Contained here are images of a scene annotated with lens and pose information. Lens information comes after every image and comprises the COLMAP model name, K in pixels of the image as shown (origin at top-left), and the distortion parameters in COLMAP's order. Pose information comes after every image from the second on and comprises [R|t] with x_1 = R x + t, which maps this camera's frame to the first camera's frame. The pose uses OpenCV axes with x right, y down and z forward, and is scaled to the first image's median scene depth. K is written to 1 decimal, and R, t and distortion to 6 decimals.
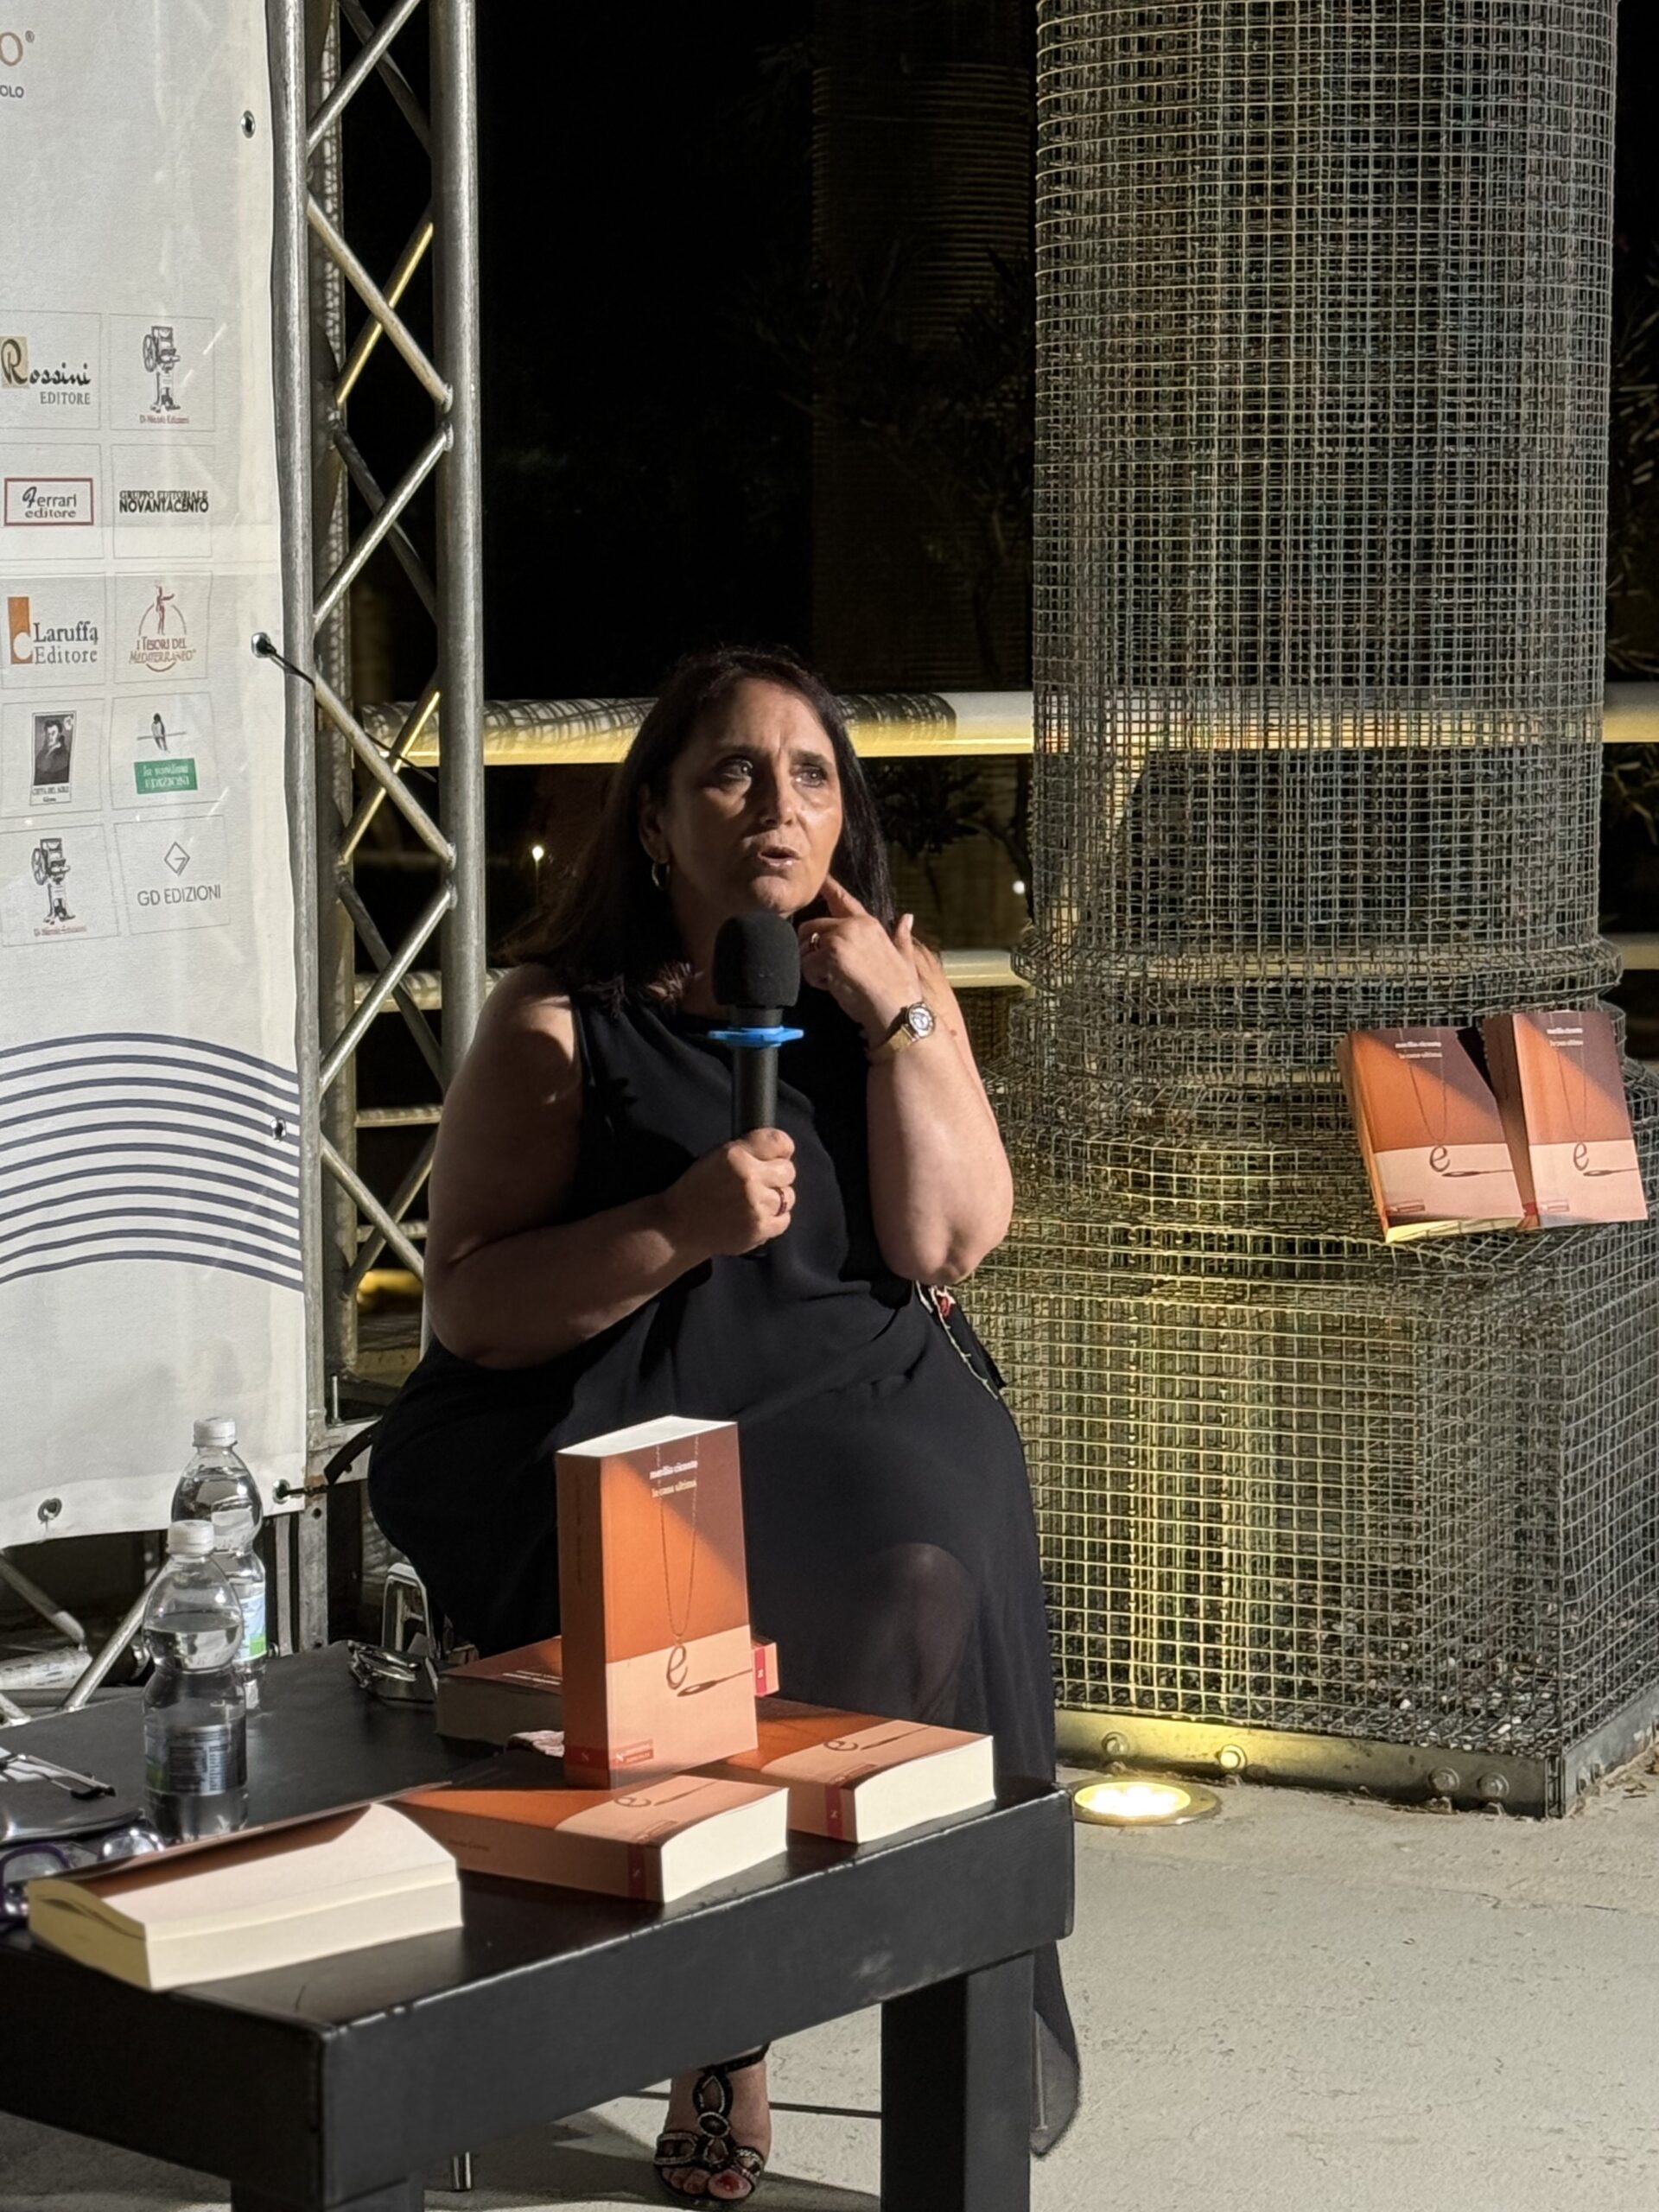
lens RADIAL K [[5212.9, 0, 849.1], [0, 5212.9, 1140.4], [0, 0, 1]] dist [0.186283, 0.000000]
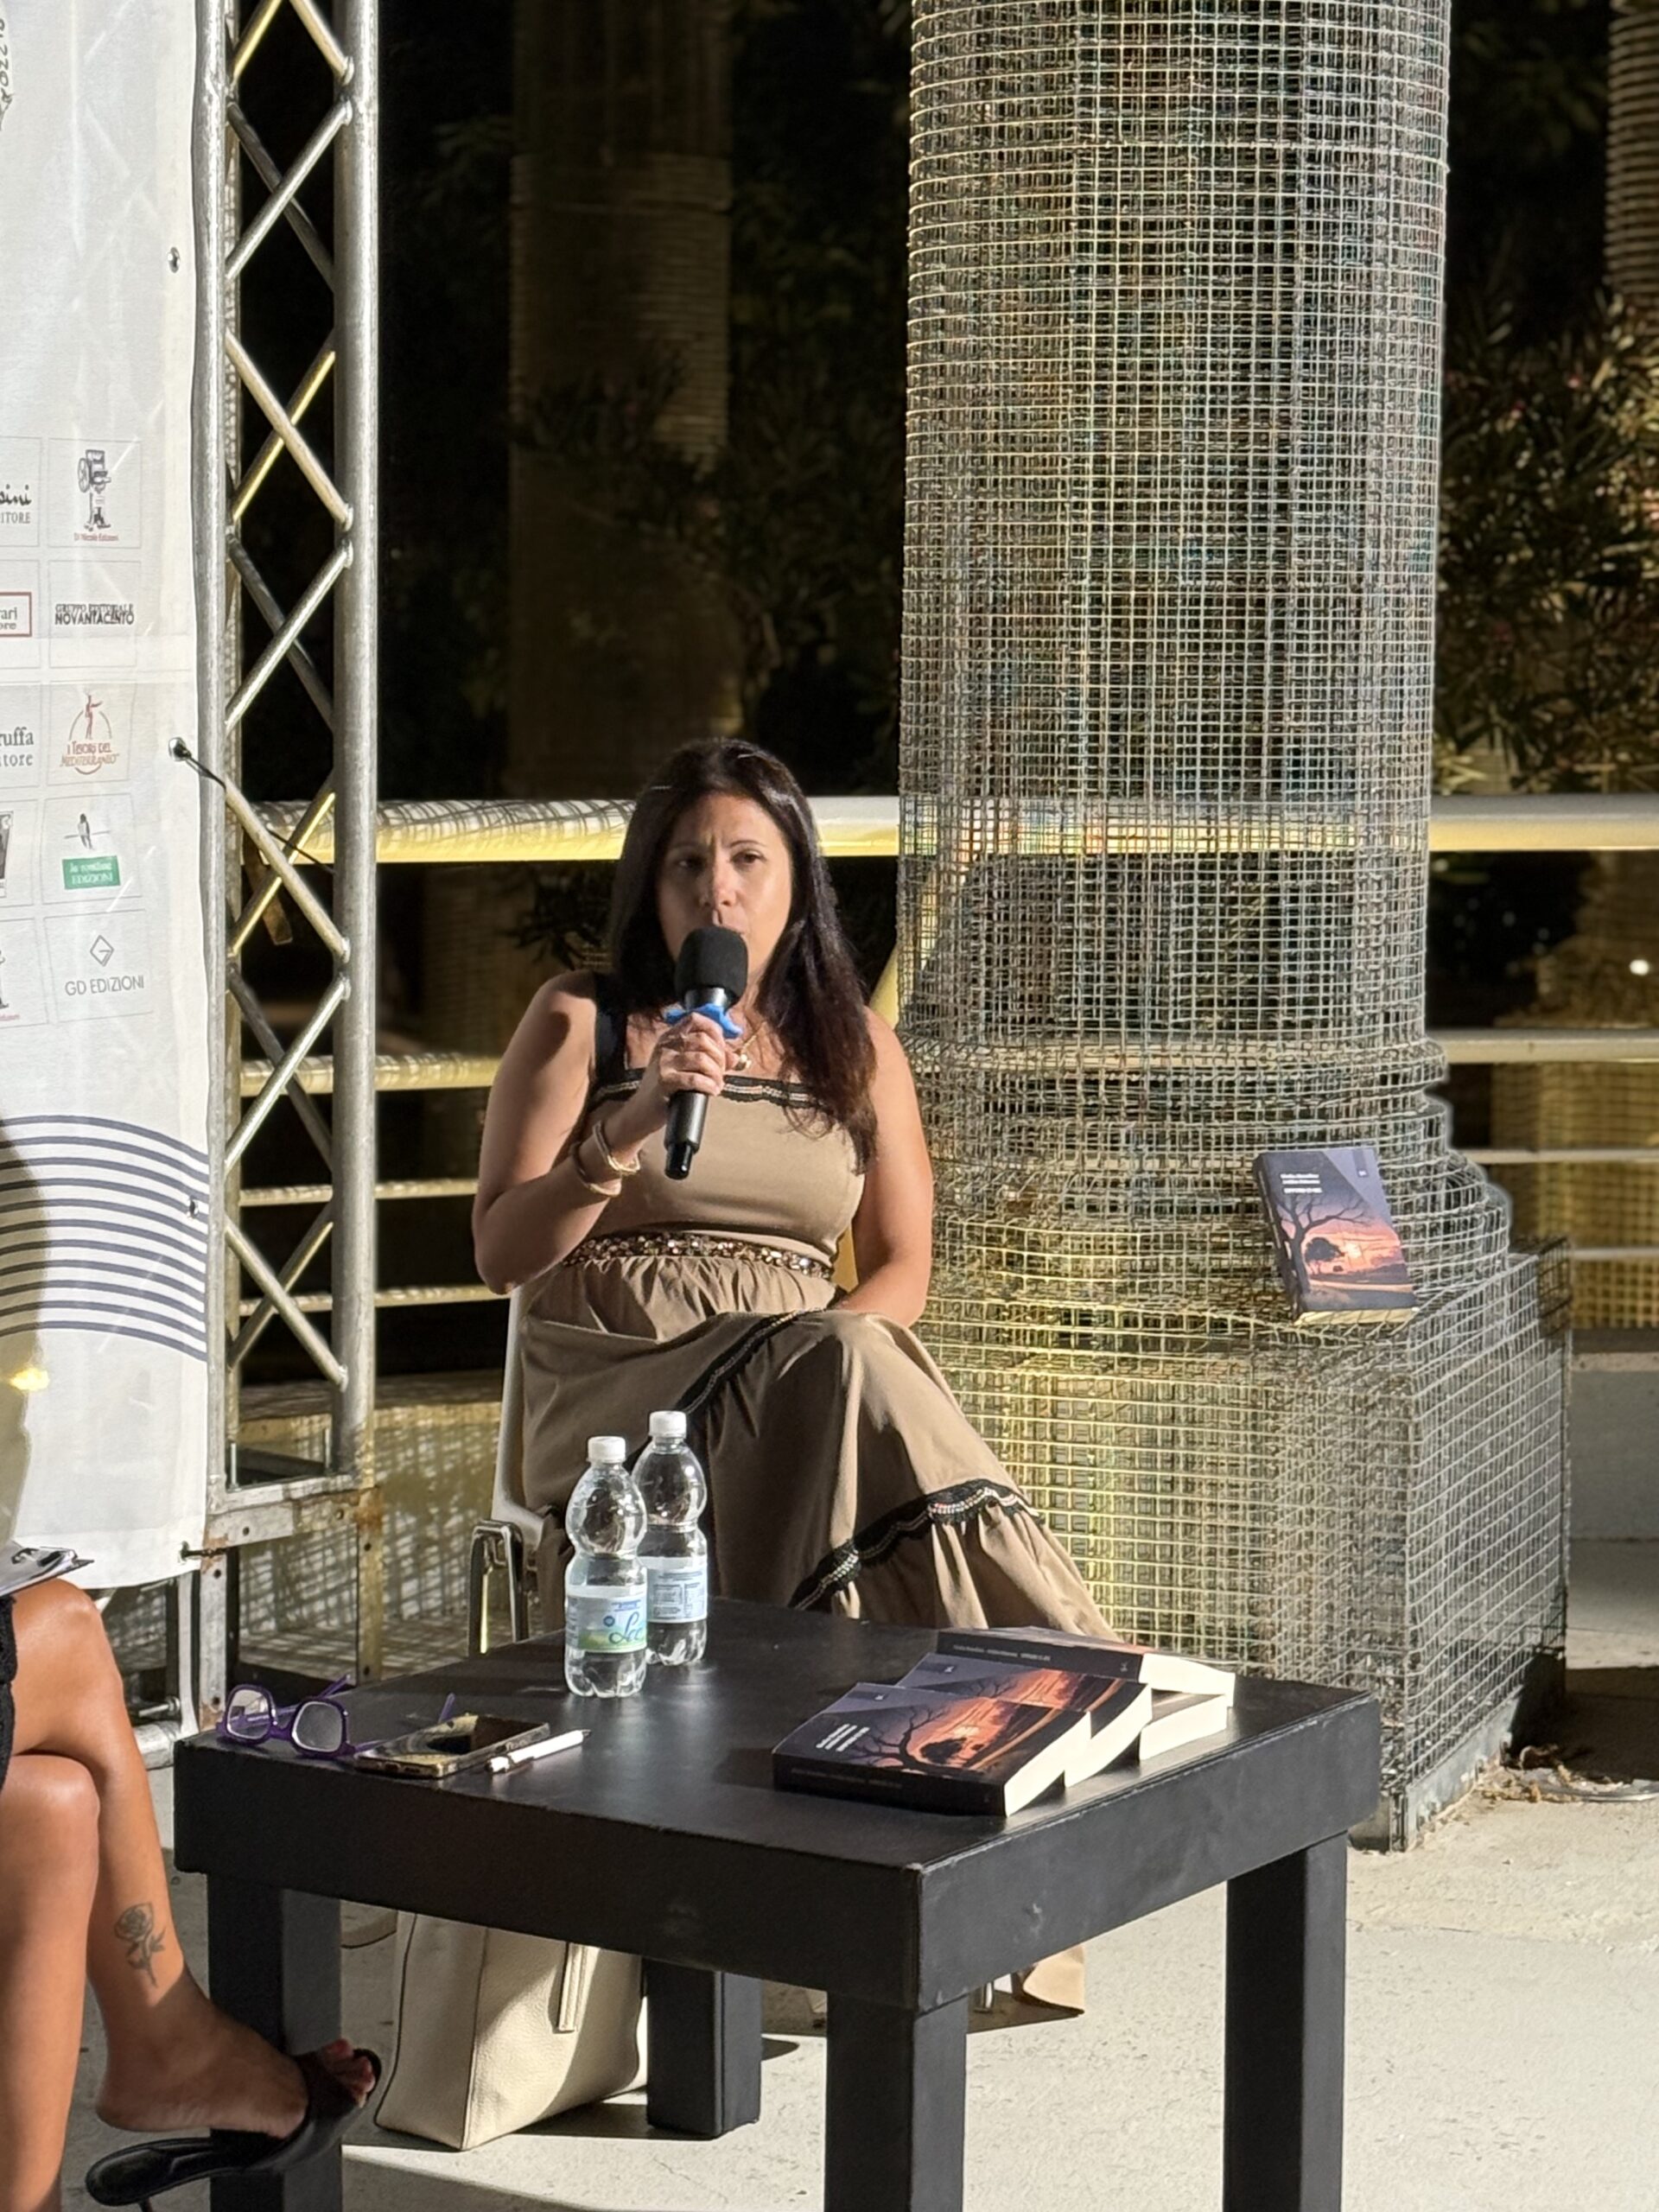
lens RADIAL K [[5414.0, 0, 852.5], [0, 5414.0, 1153.0], [0, 0, 1]] dist [0.177818, 0.000000]
pose [[0.996499, 0.005821, 0.083401, -0.069228], [-0.004695, 0.999895, -0.013694, 0.001159], [-0.083471, 0.013255, 0.996422, -0.104633]]
